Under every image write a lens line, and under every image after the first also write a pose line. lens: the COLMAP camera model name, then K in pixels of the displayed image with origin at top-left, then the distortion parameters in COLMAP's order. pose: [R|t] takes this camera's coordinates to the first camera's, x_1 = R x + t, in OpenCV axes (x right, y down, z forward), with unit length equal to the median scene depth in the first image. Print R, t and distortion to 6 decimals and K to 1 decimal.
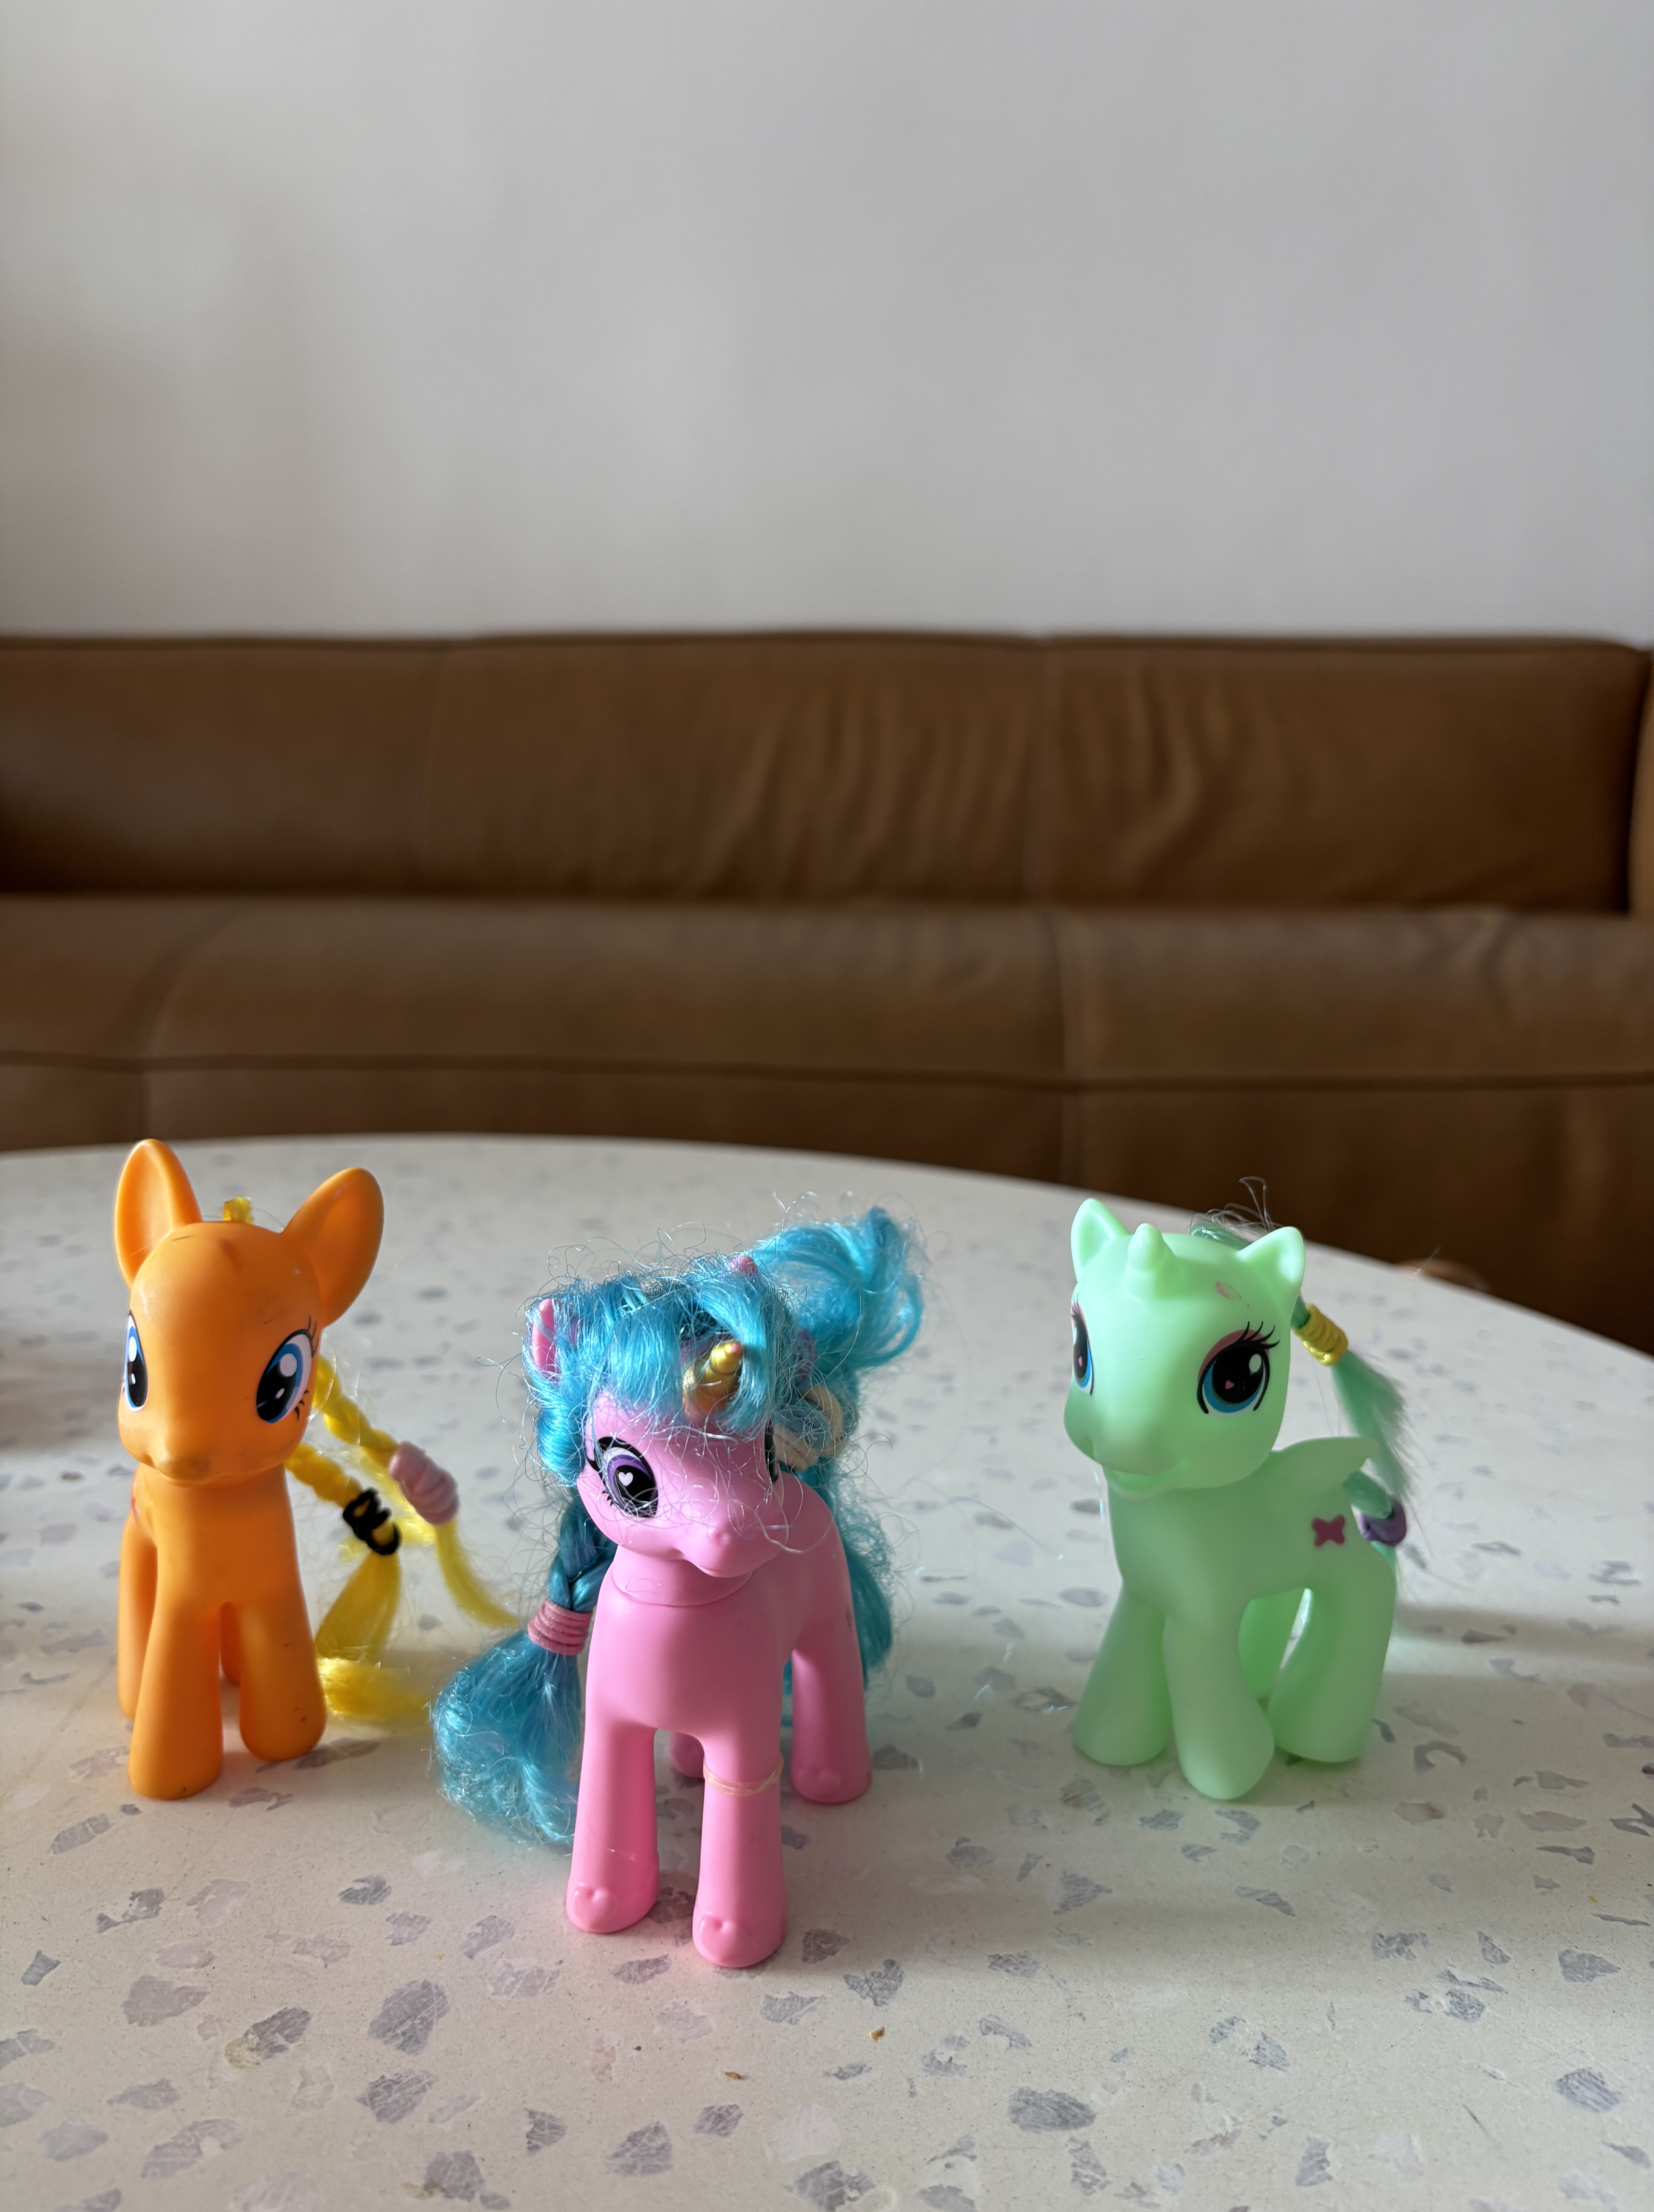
lens RADIAL K [[1691.9, 0, 850.0], [0, 1691.9, 1099.6], [0, 0, 1]] dist [0.021223, -0.054412]
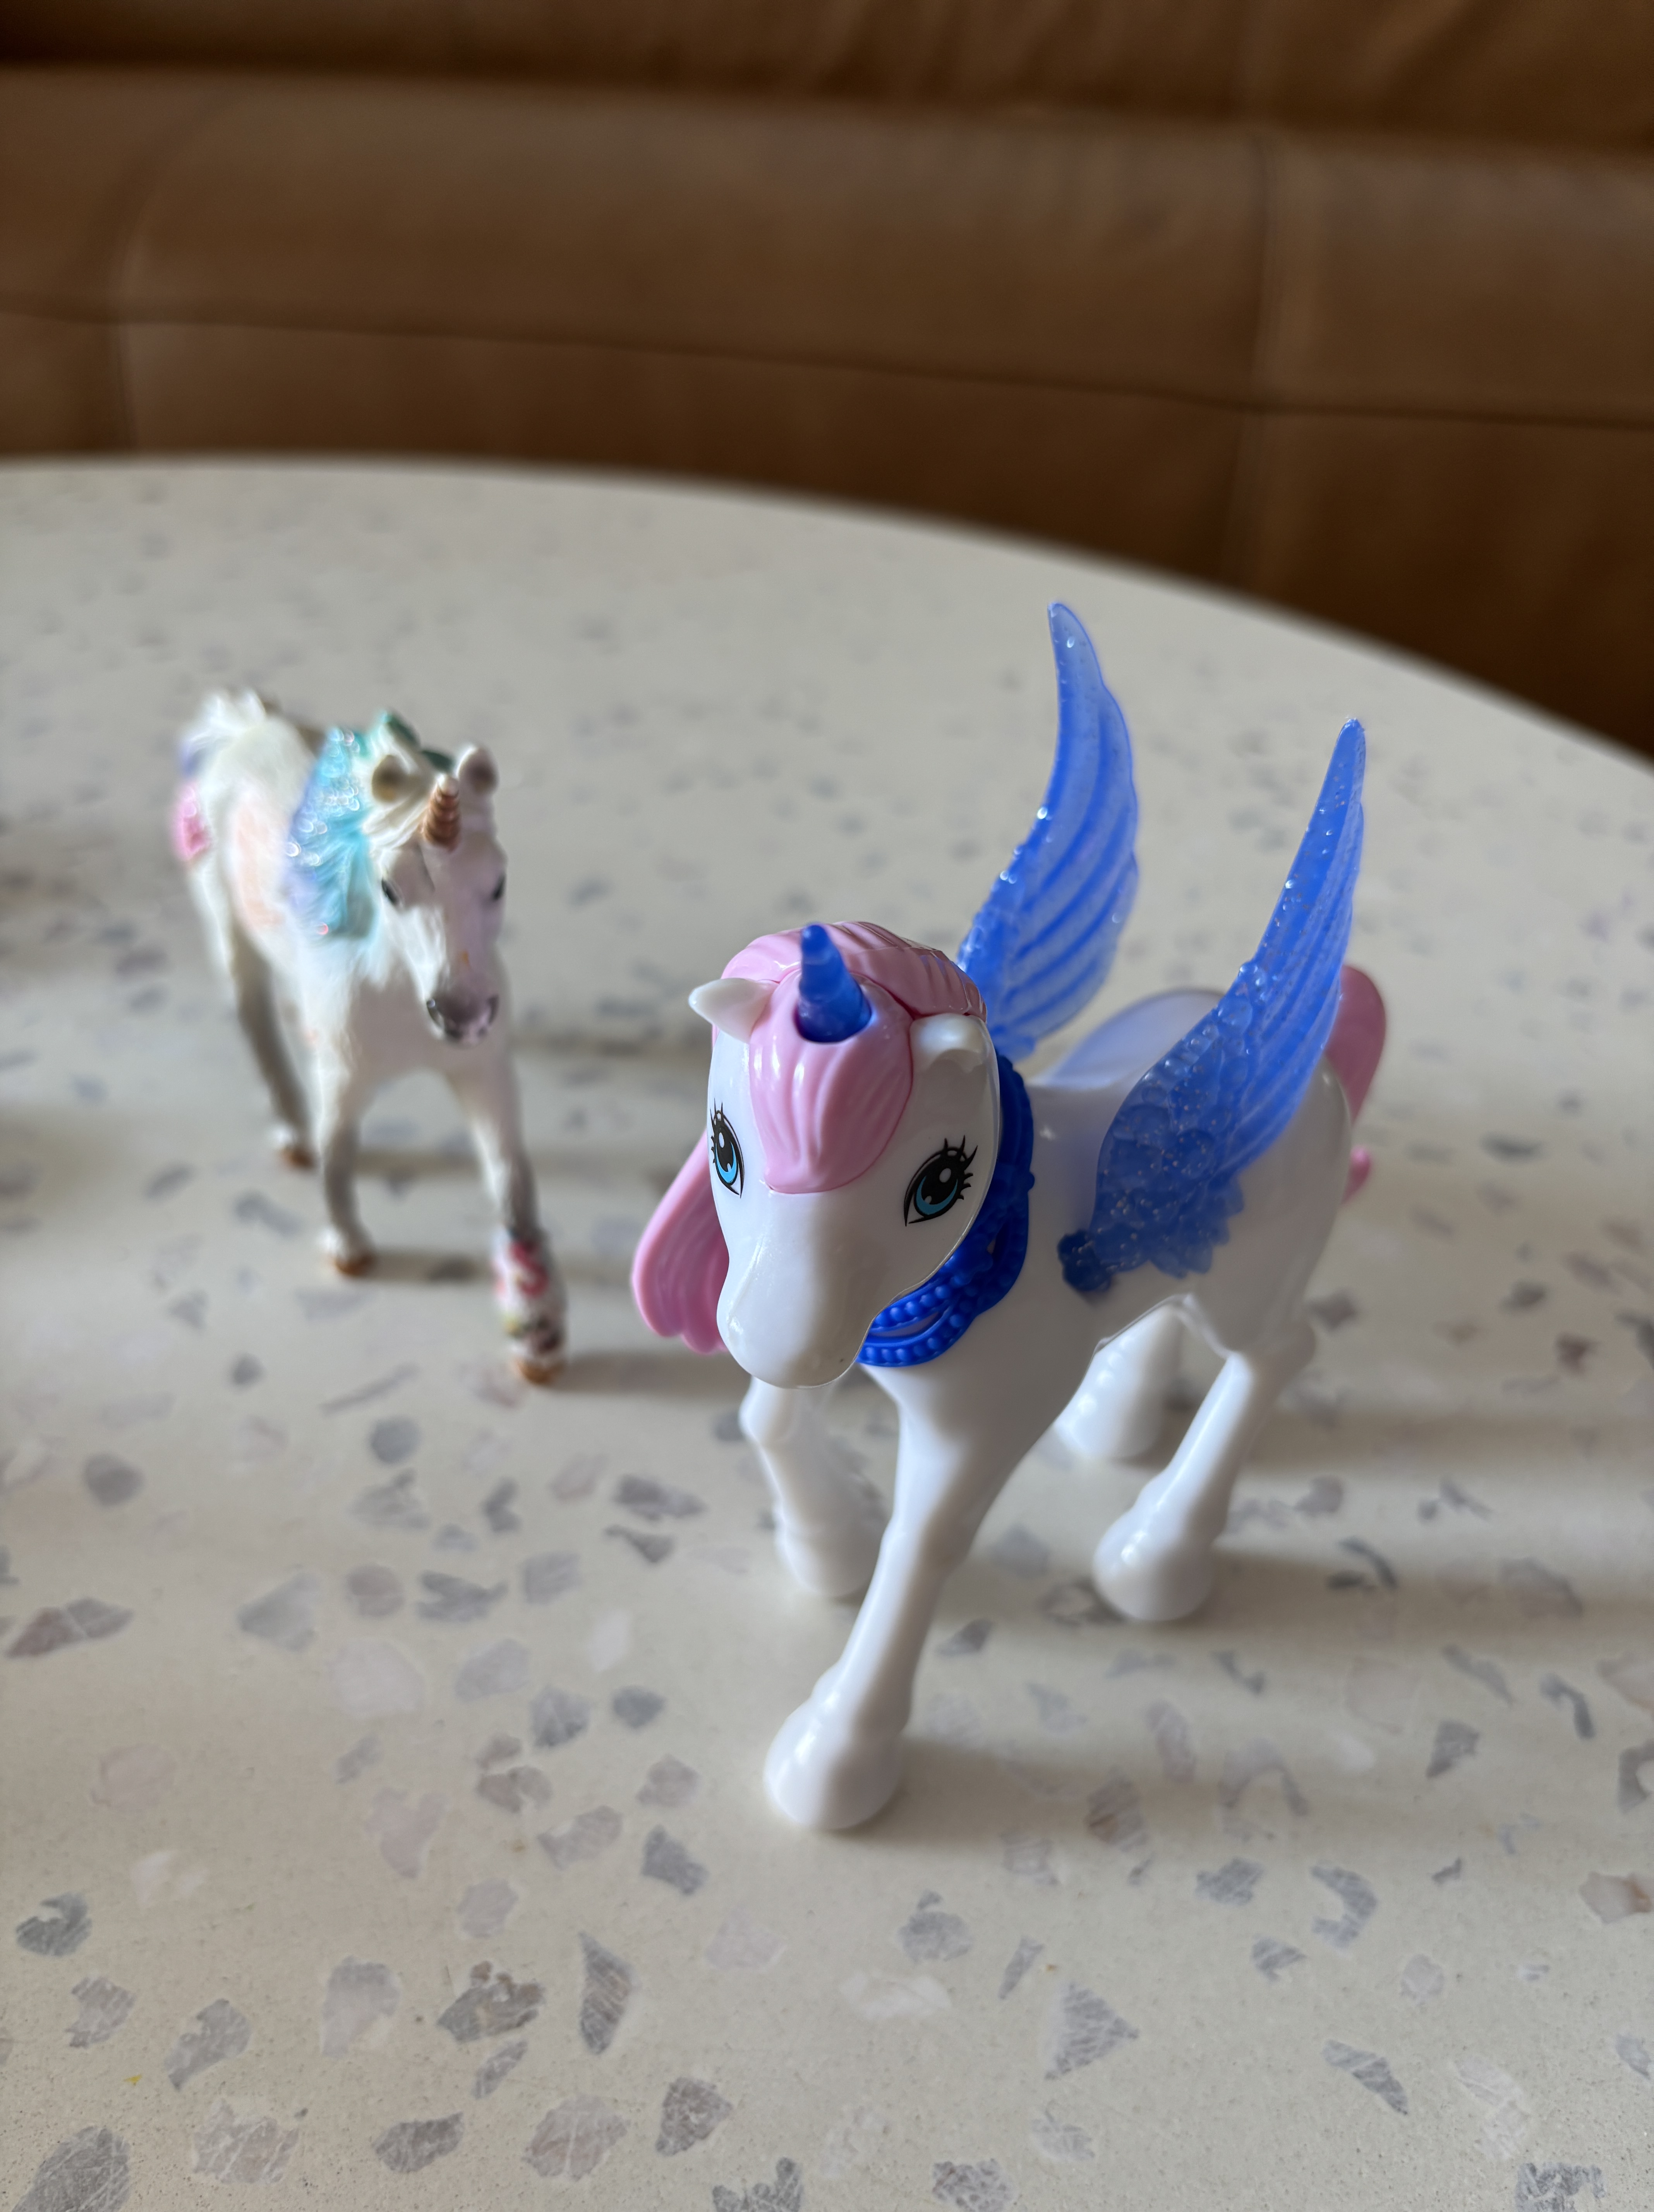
lens RADIAL K [[1691.9, 0, 824.0], [0, 1691.9, 1110.4], [0, 0, 1]] dist [0.021223, -0.054412]
pose [[0.994061, 0.085294, -0.067592, 0.042117], [-0.048701, 0.904070, 0.424601, -0.132849], [0.097324, -0.418788, 0.902854, 0.500844]]
